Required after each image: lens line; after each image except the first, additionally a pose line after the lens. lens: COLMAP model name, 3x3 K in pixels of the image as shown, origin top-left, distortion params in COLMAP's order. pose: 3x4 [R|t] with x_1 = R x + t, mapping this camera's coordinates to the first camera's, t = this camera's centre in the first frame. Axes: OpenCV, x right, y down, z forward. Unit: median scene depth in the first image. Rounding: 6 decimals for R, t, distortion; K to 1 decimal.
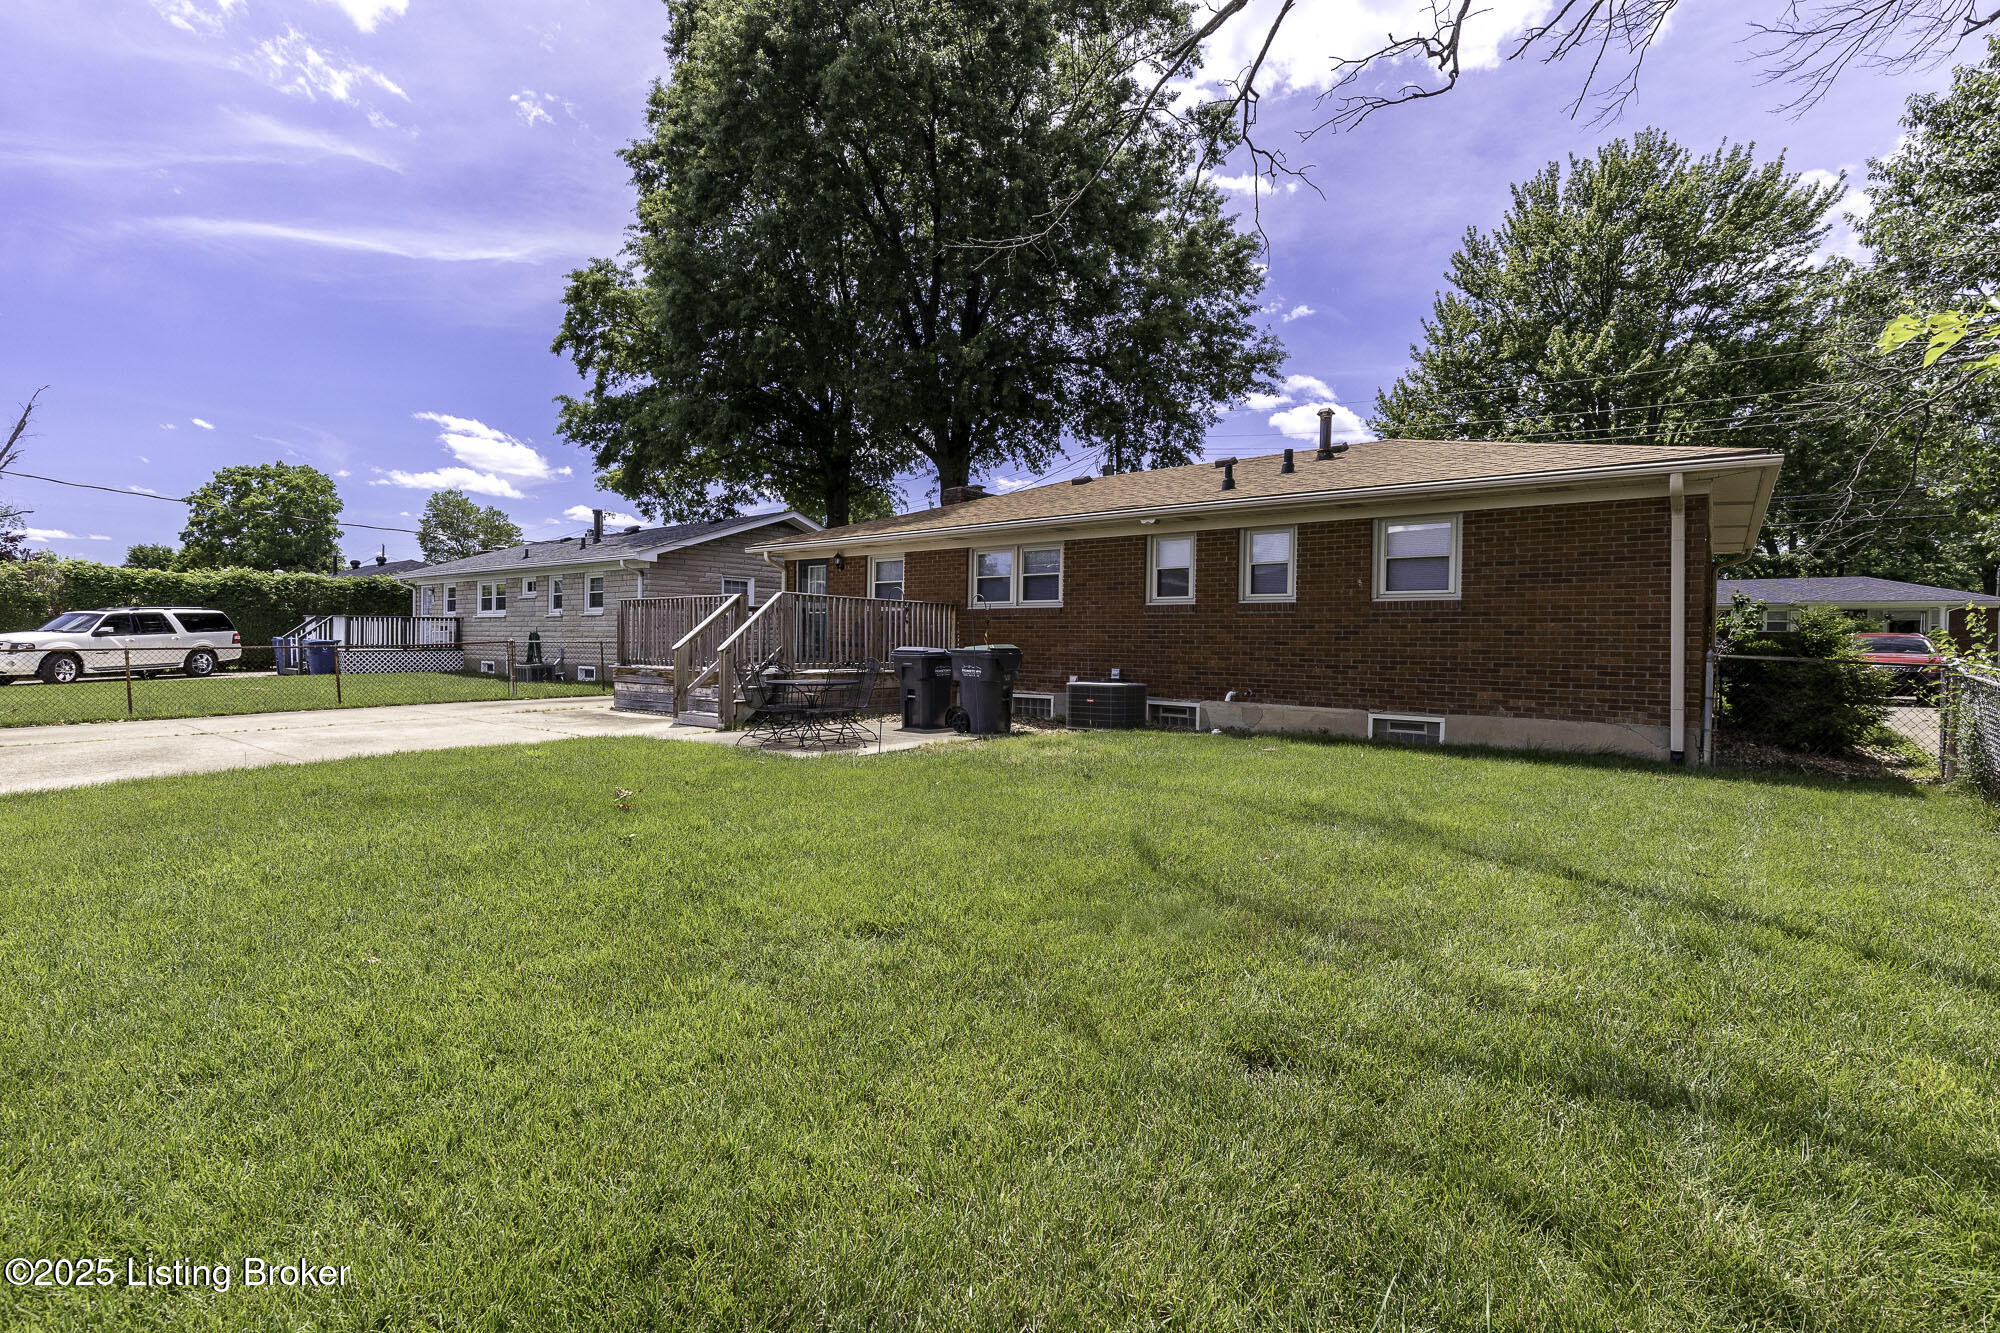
lens RADIAL K [[903.6, 0, 993.1], [0, 903.6, 659.9], [0, 0, 1]] dist [0.002454, 0.000654]
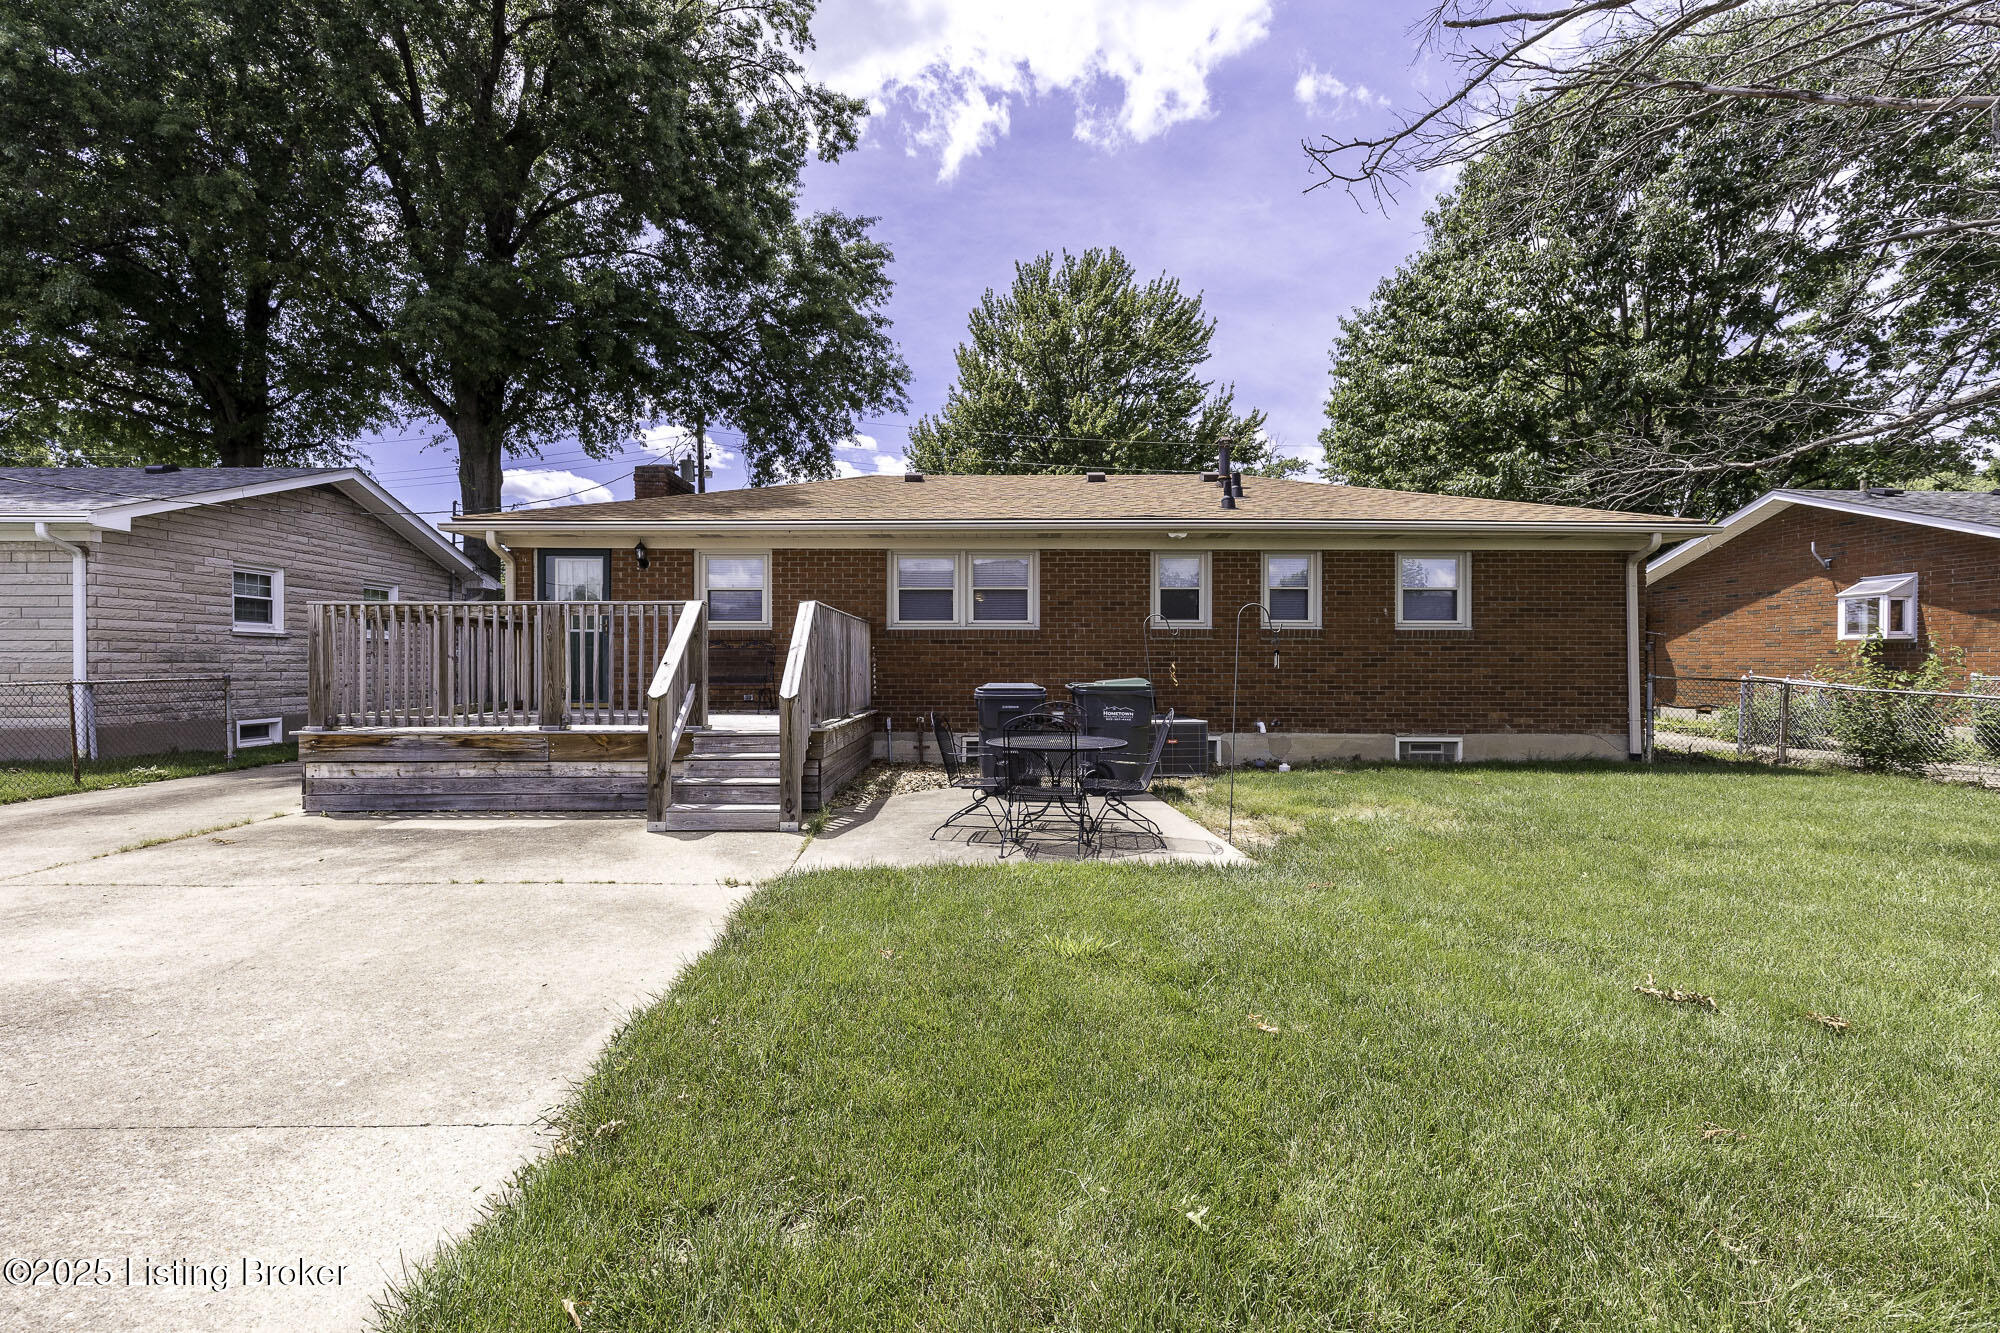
lens RADIAL K [[903.6, 0, 993.1], [0, 903.6, 659.9], [0, 0, 1]] dist [0.002454, 0.000654]
pose [[0.774499, -0.008250, 0.632522, -0.275367], [0.020886, 0.999703, -0.012536, -0.012074], [-0.632231, 0.022920, 0.774441, 0.221392]]
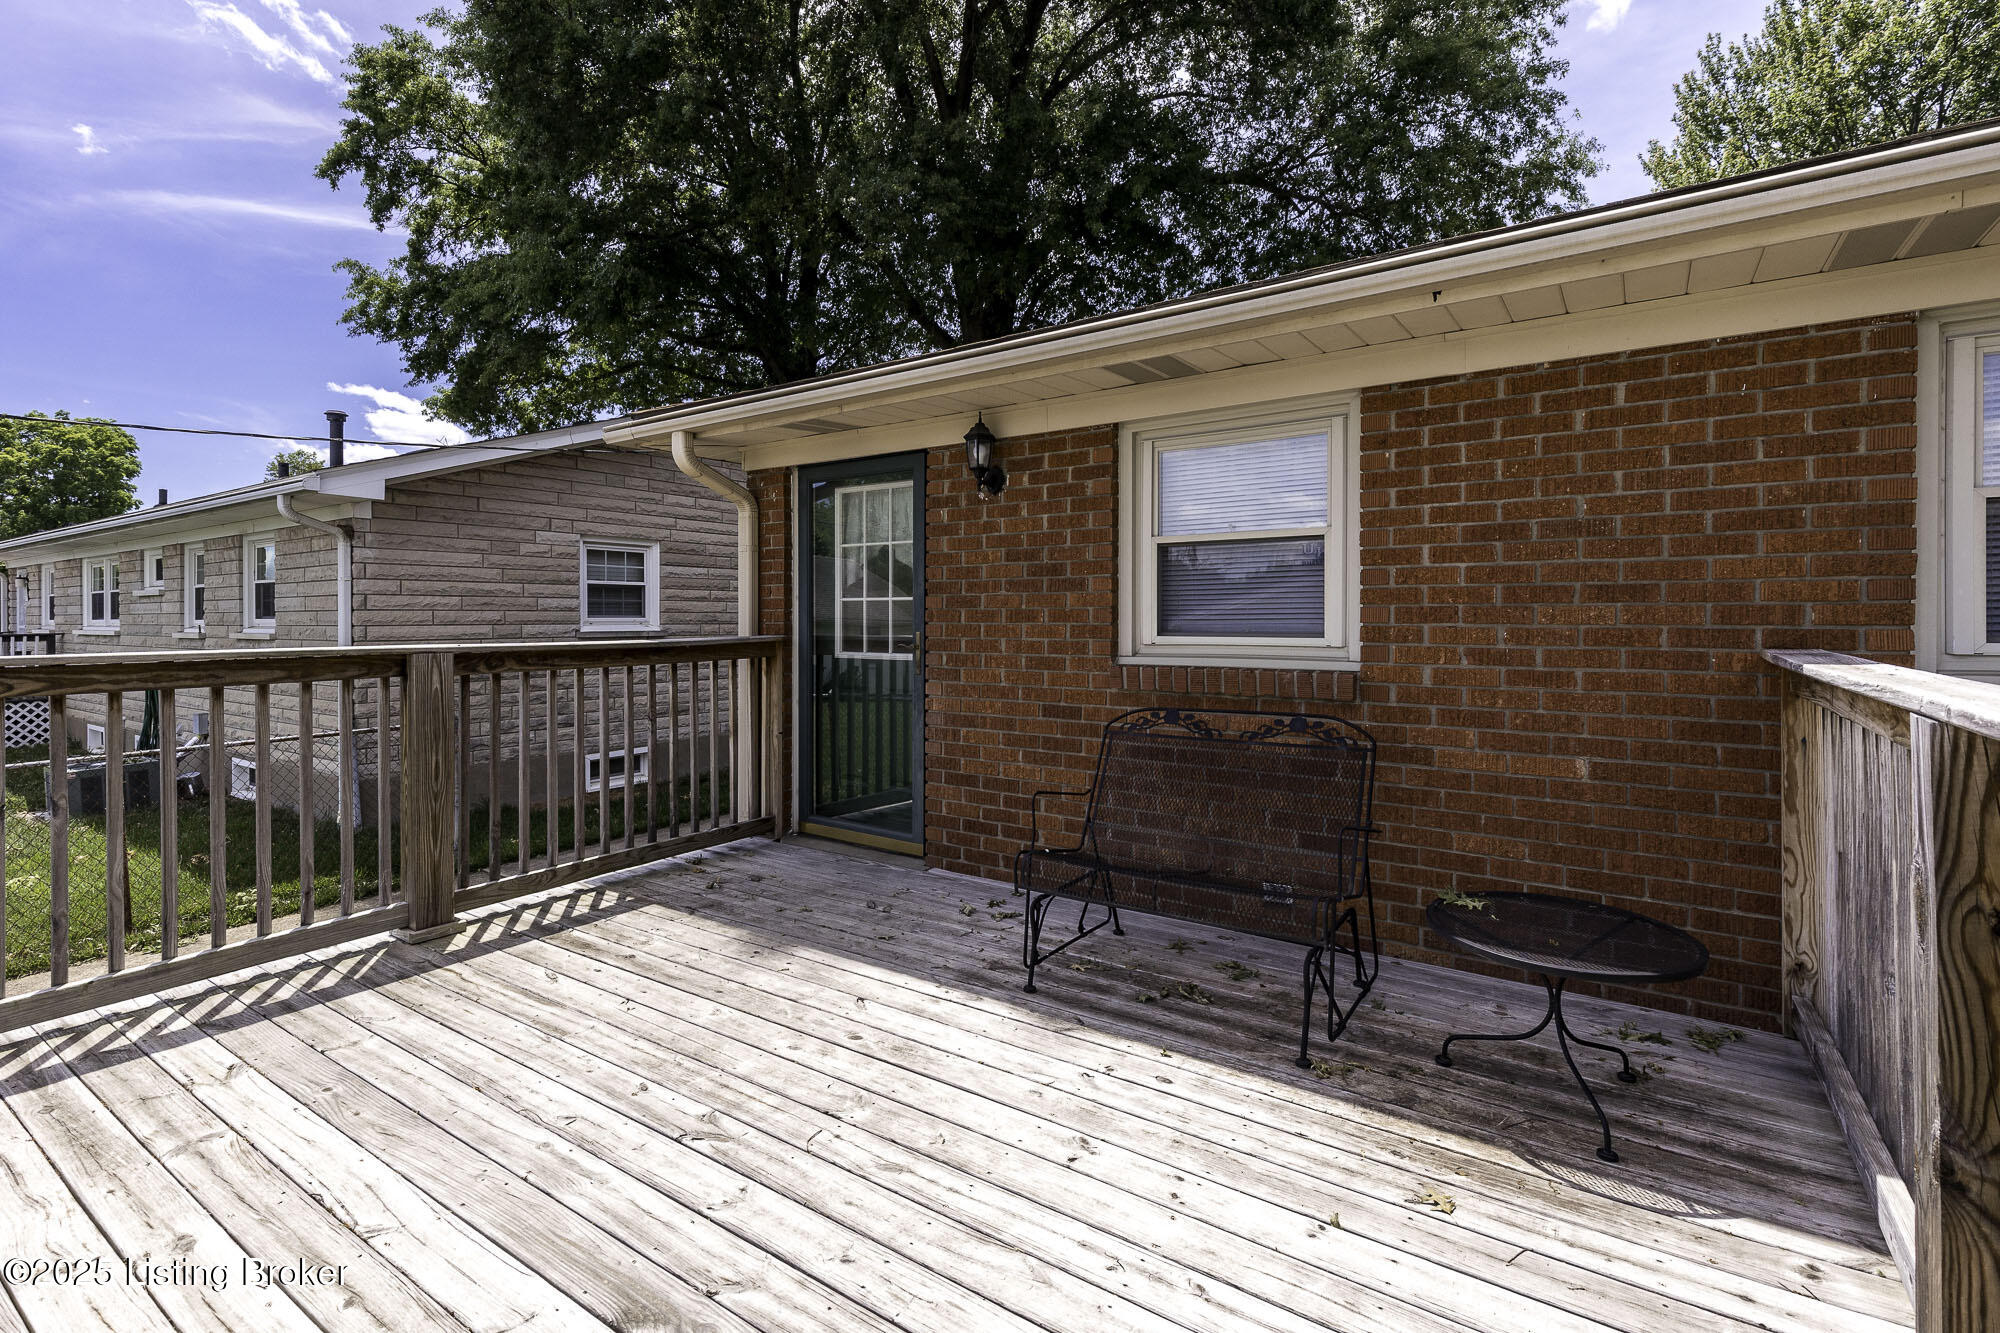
lens RADIAL K [[919.2, 0, 989.8], [0, 919.2, 620.5], [0, 0, 1]] dist [-0.000521, -0.000213]
pose [[0.997436, -0.014744, 0.070034, -0.130506], [0.015804, 0.999768, -0.014610, -0.042713], [-0.069802, 0.015679, 0.997438, 0.527262]]
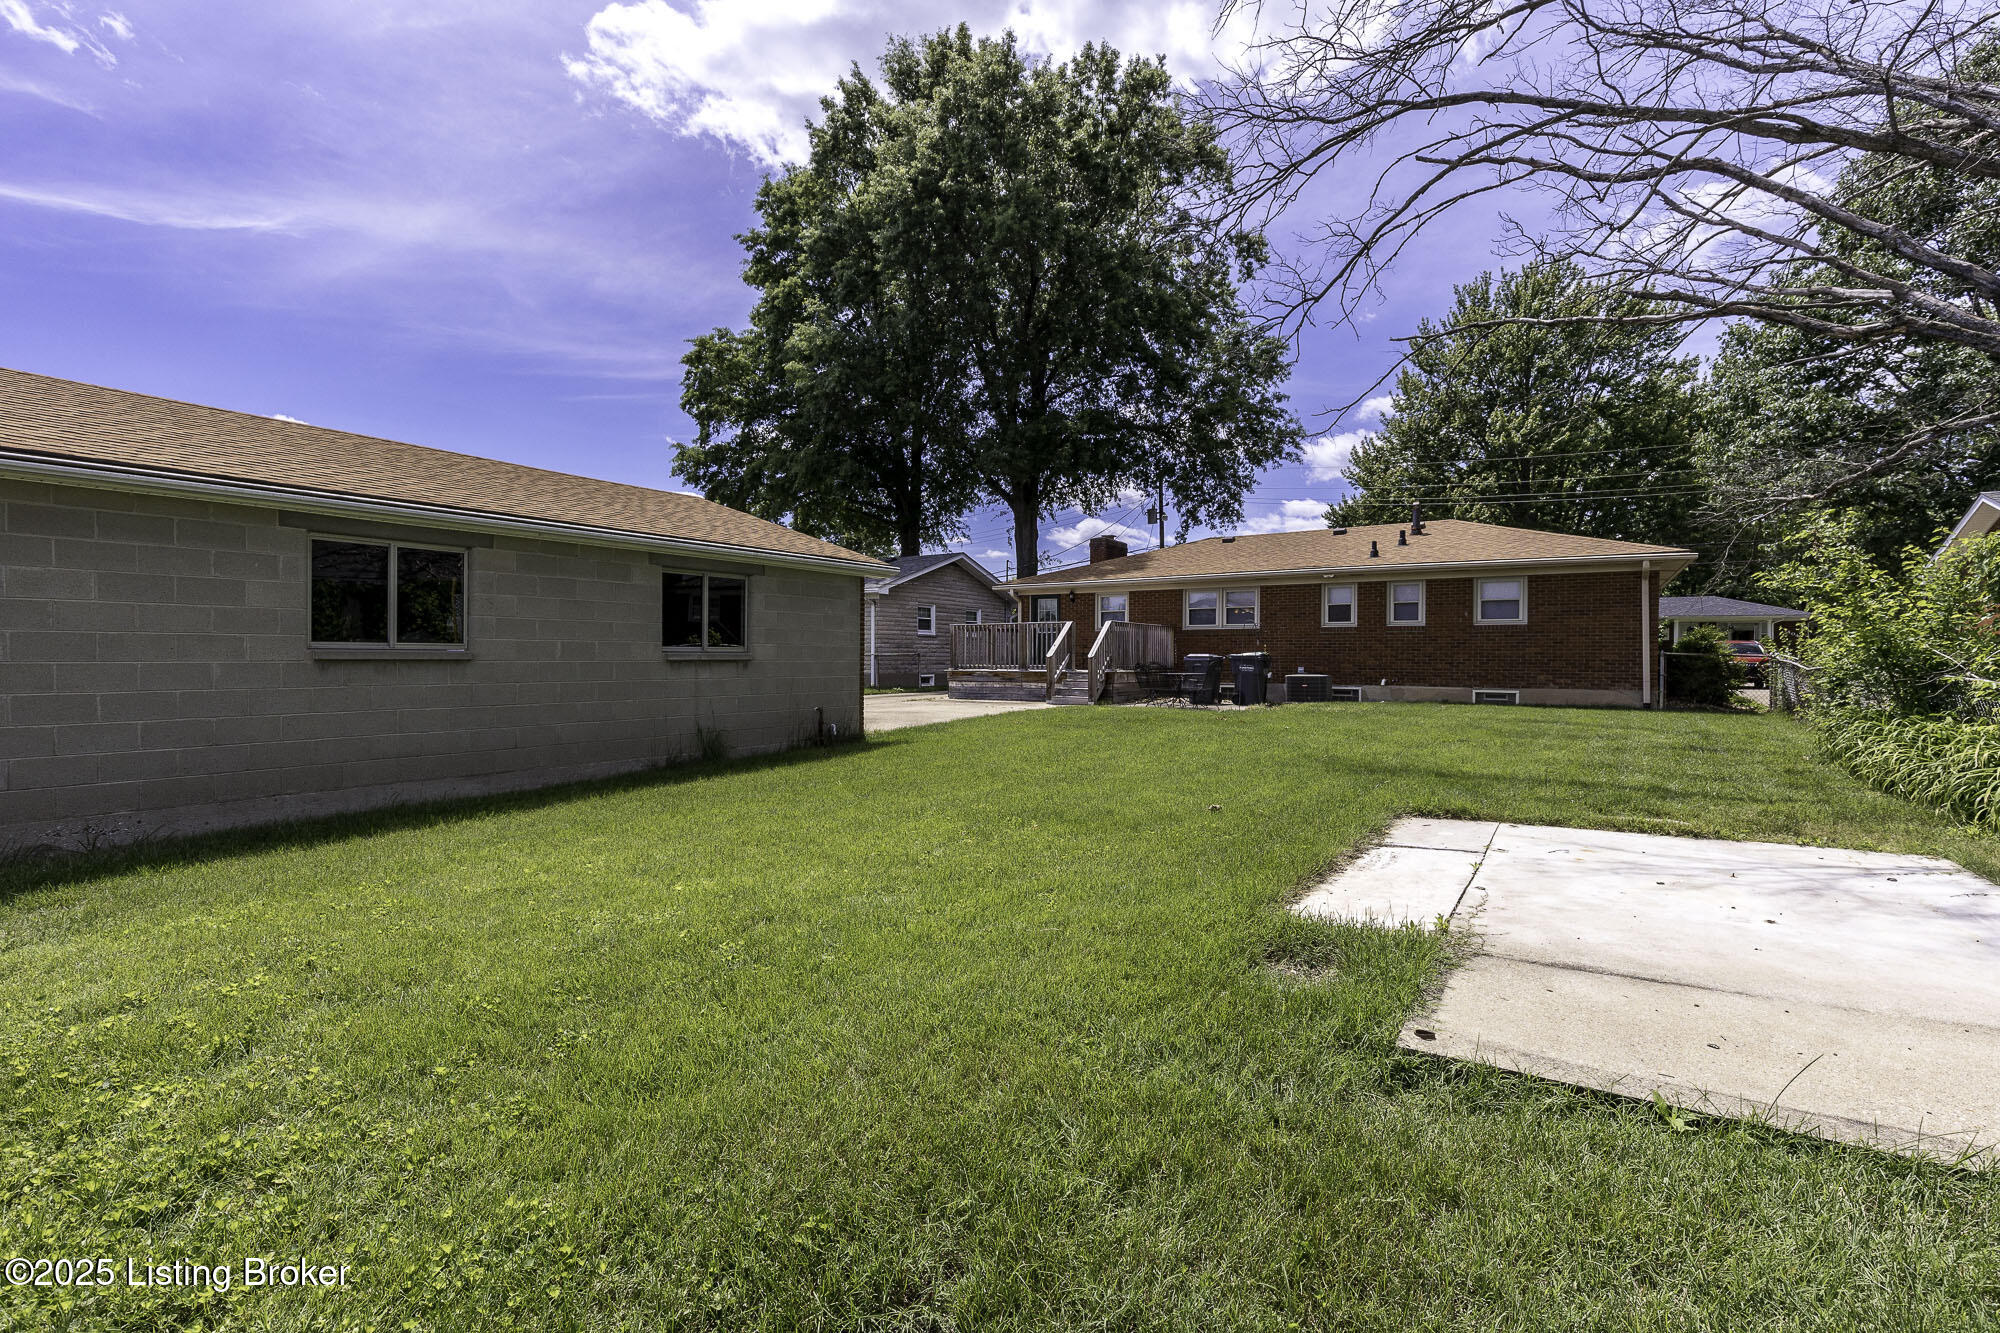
lens RADIAL K [[911.6, 0, 989.7], [0, 911.6, 674.1], [0, 0, 1]] dist [0.001184, -0.000379]
pose [[0.994793, -0.011686, 0.101248, -0.313992], [0.011700, 0.999931, 0.000454, 0.008237], [-0.101246, 0.000733, 0.994861, -0.298679]]
